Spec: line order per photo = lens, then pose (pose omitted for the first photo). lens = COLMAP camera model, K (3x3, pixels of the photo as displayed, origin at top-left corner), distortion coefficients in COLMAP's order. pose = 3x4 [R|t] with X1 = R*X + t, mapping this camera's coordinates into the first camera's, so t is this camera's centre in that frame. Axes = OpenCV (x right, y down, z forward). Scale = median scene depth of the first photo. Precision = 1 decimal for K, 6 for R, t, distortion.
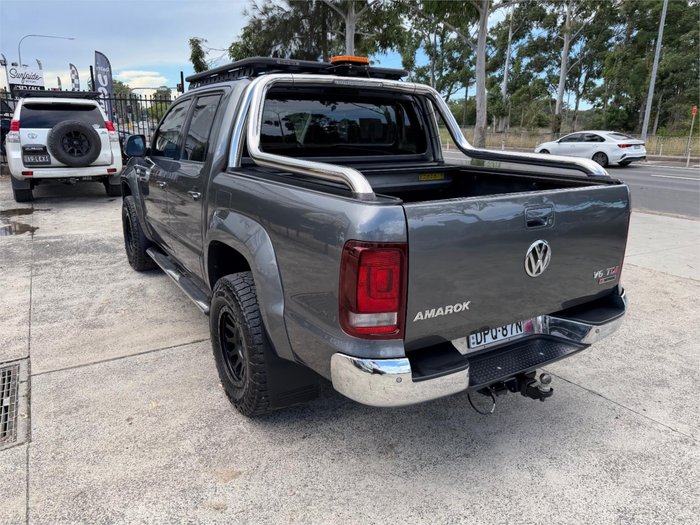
lens RADIAL K [[498.5, 0, 344.5], [0, 498.5, 264.5], [0, 0, 1]] dist [-0.000075, -0.005611]
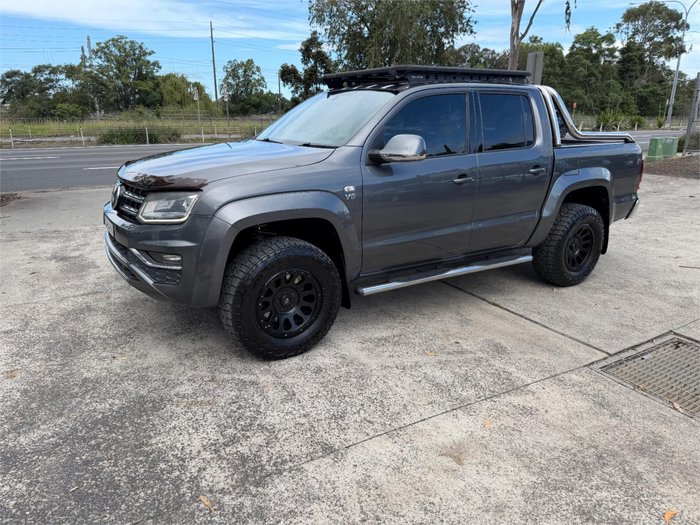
lens RADIAL K [[494.0, 0, 343.0], [0, 494.0, 259.7], [0, 0, 1]] dist [0.032390, -0.037596]
pose [[0.000252, -0.298933, 0.954274, -1.341861], [0.265340, 0.920088, 0.288154, -0.362338], [-0.964155, 0.253135, 0.079551, 1.192858]]
